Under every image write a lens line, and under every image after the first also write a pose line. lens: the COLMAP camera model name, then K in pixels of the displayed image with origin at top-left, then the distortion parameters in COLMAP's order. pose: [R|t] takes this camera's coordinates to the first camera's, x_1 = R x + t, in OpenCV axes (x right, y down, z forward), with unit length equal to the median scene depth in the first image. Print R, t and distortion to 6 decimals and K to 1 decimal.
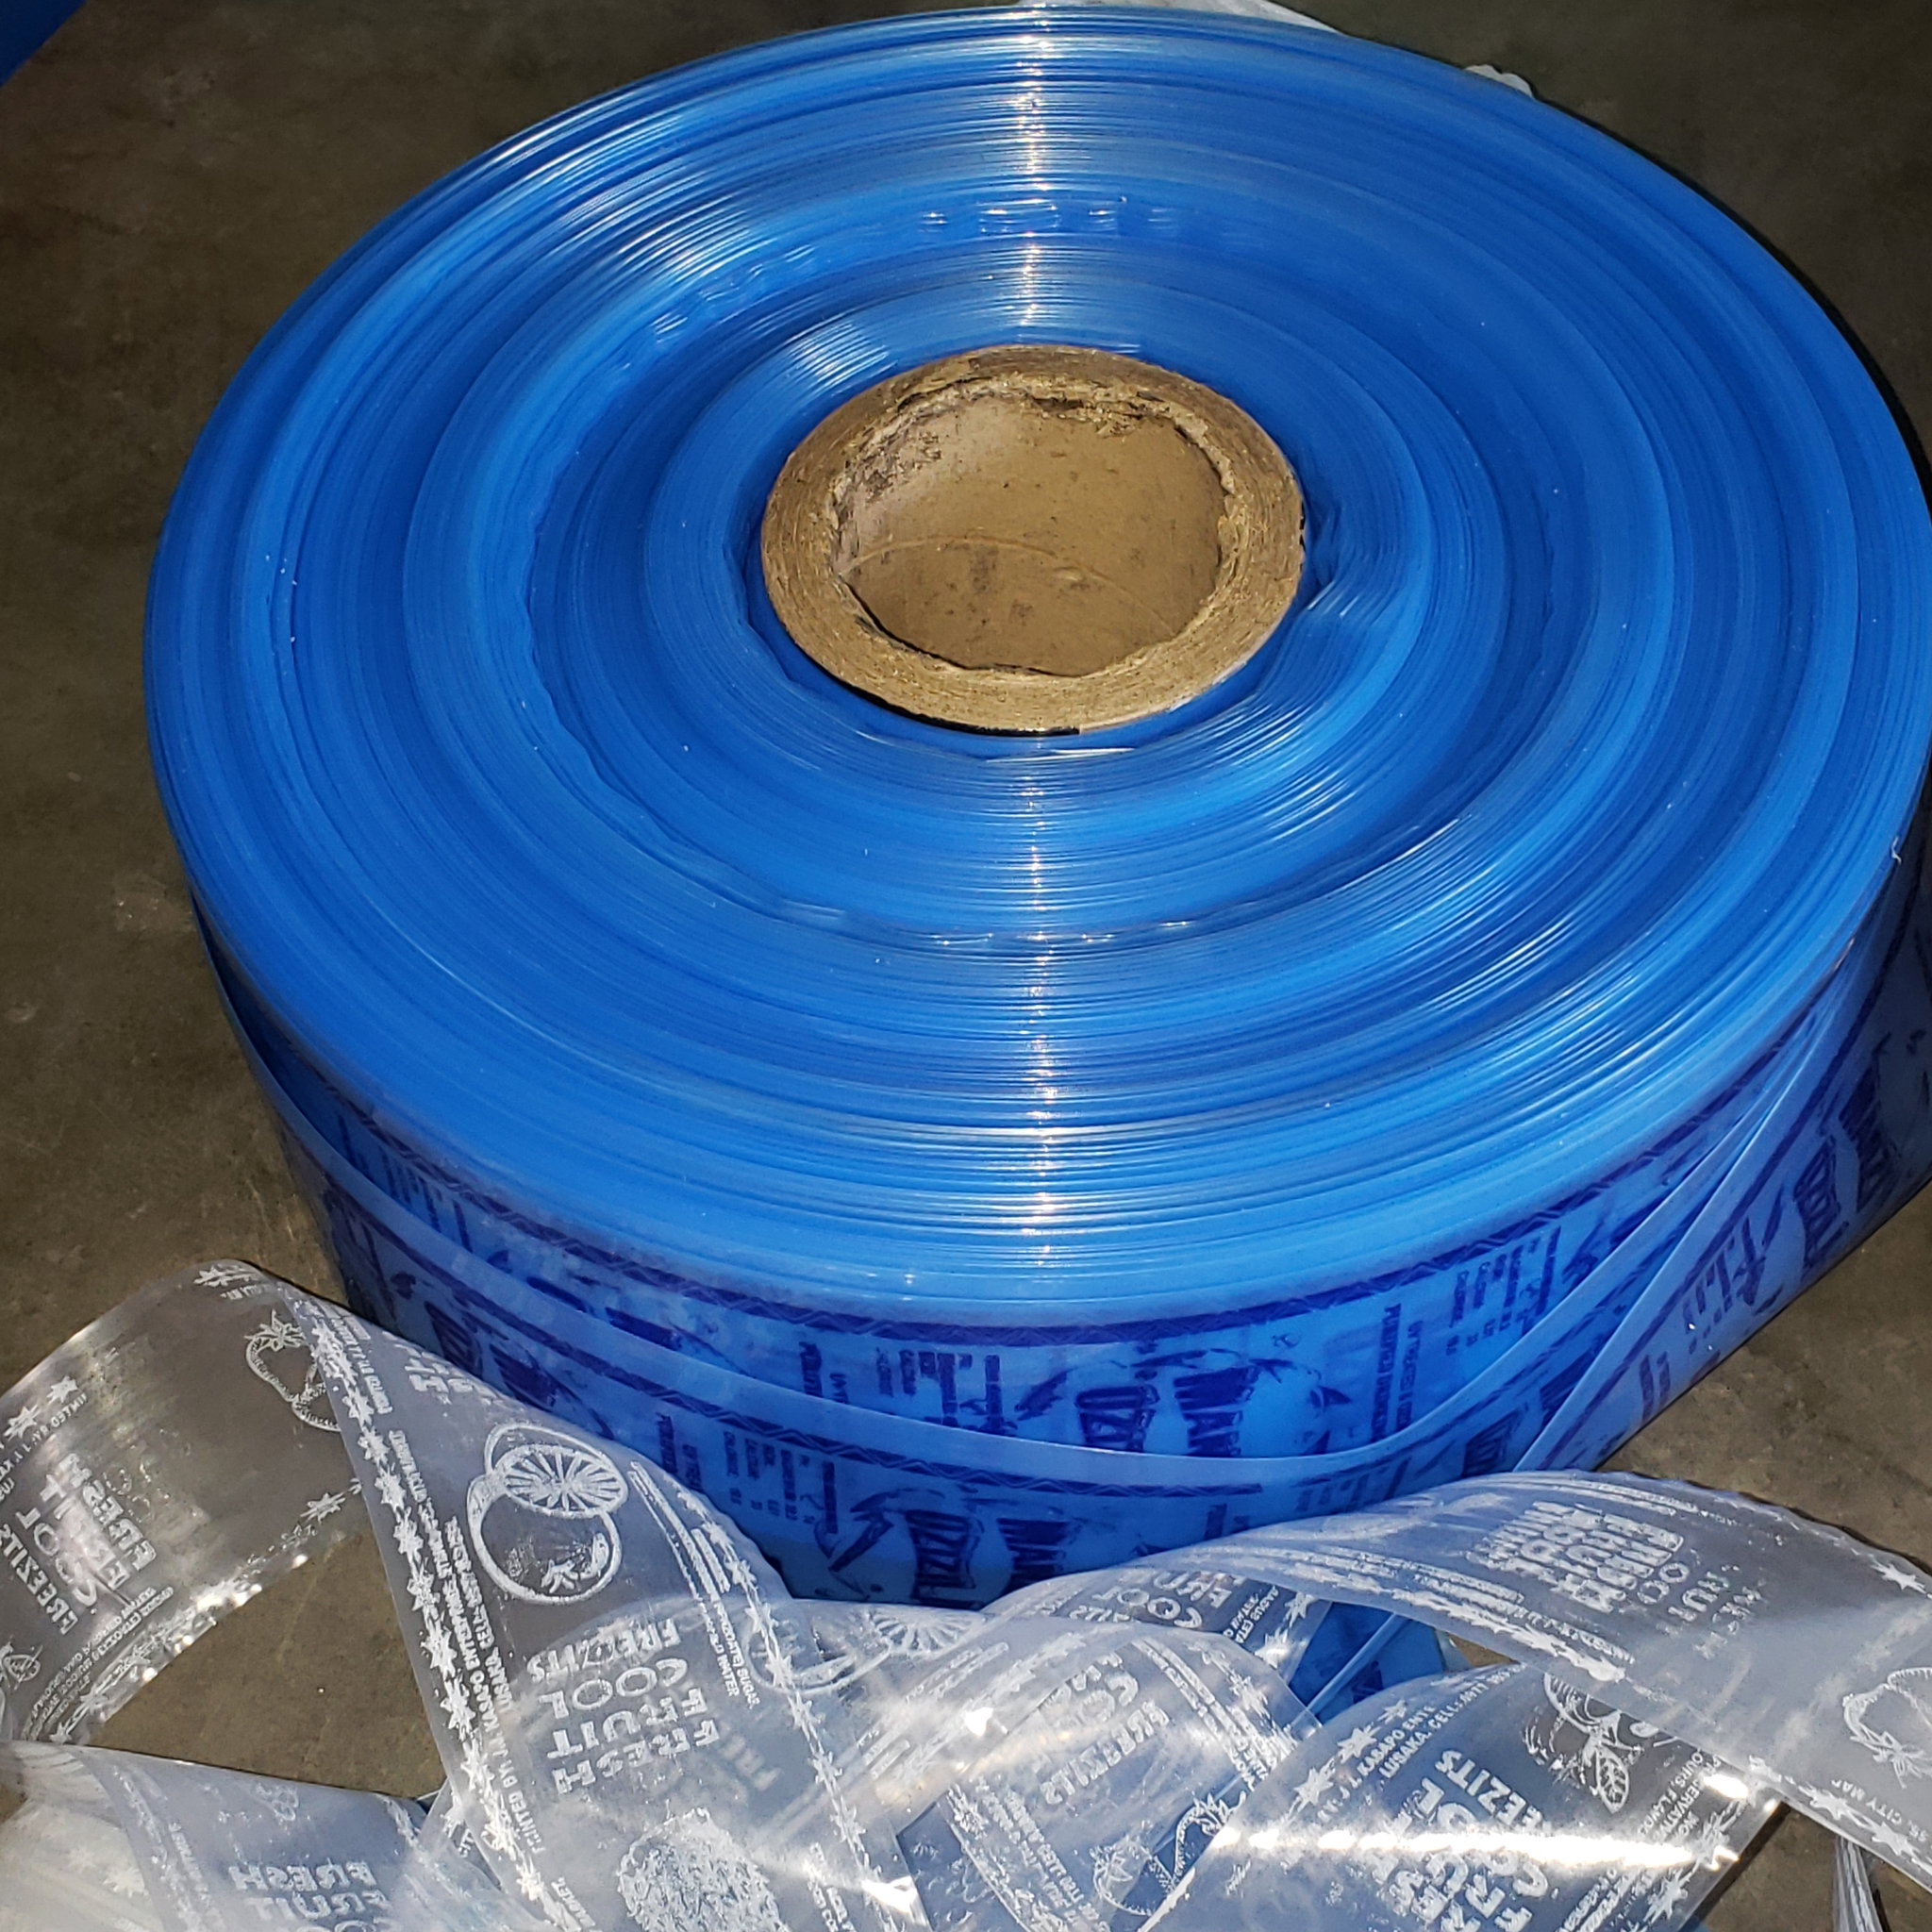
lens RADIAL K [[1999.4, 0, 871.0], [0, 1999.4, 981.5], [0, 0, 1]] dist [-0.011207, 0.011640]
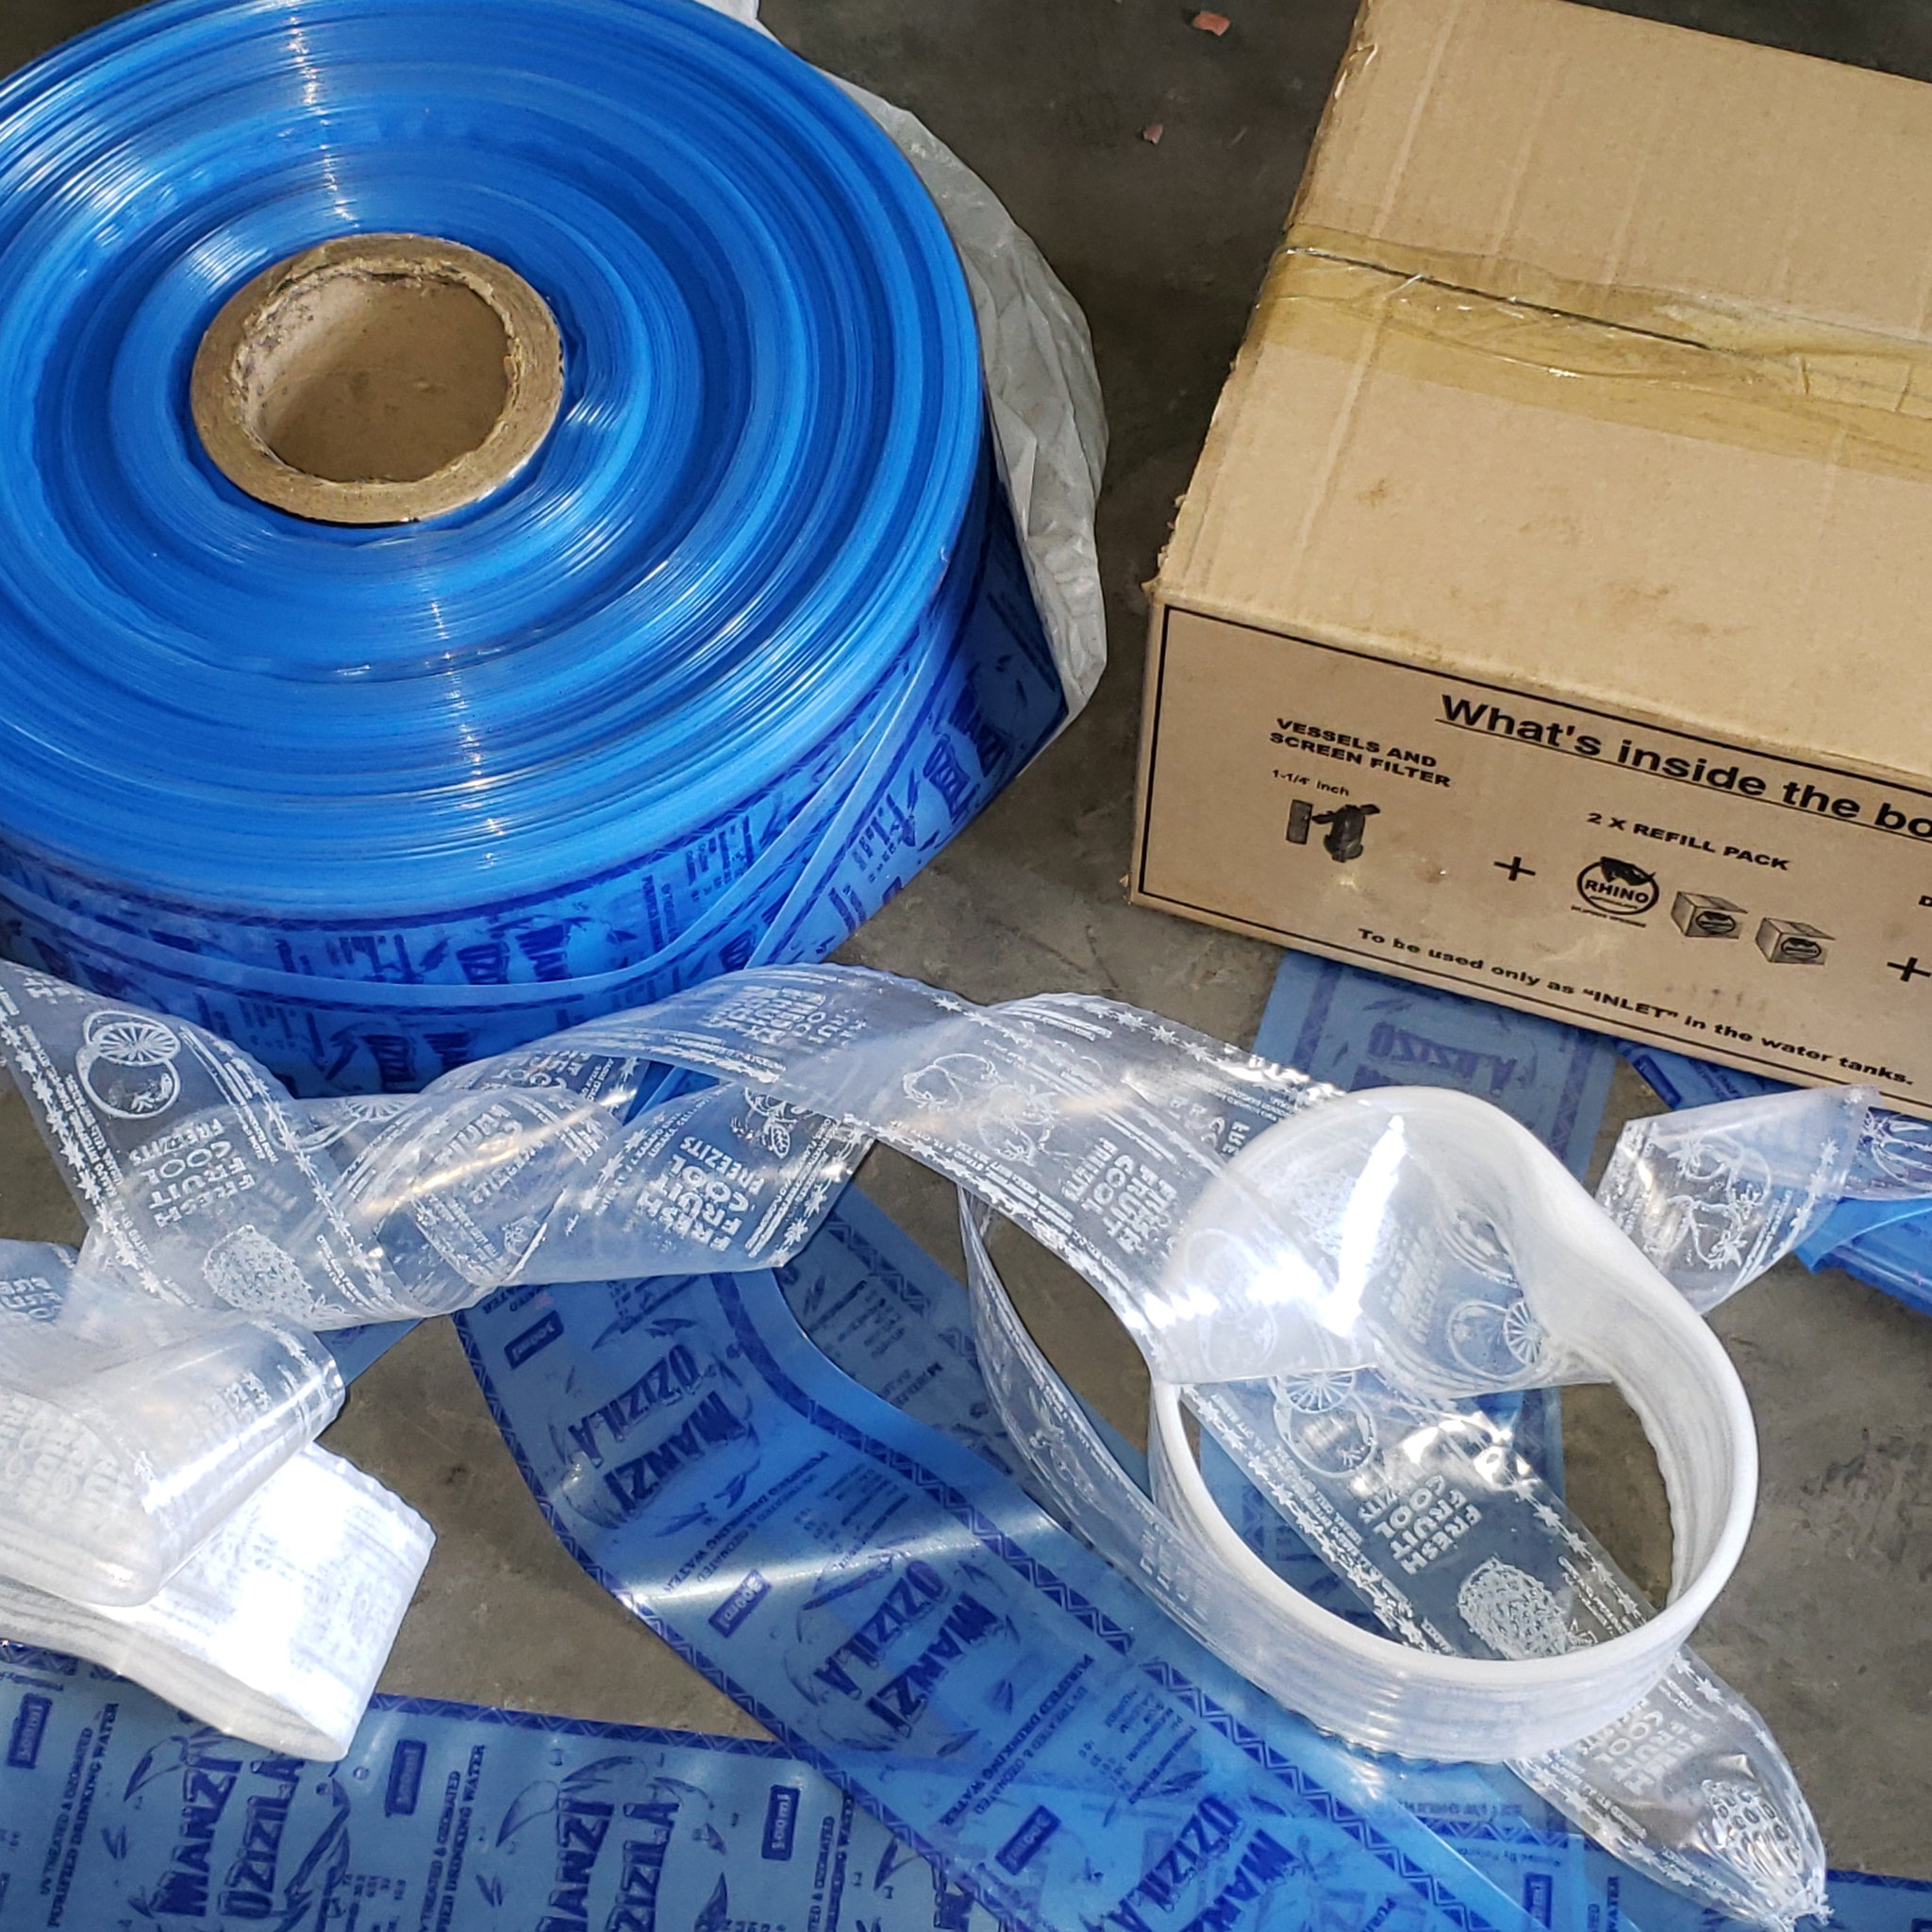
lens RADIAL K [[2543.4, 0, 965.7], [0, 2543.4, 887.0], [0, 0, 1]] dist [-0.183601, 0.503672]
pose [[0.986258, -0.108438, 0.124647, 0.255520], [0.083197, 0.977792, 0.192358, -0.193570], [-0.142738, -0.179345, 0.973376, -0.986434]]
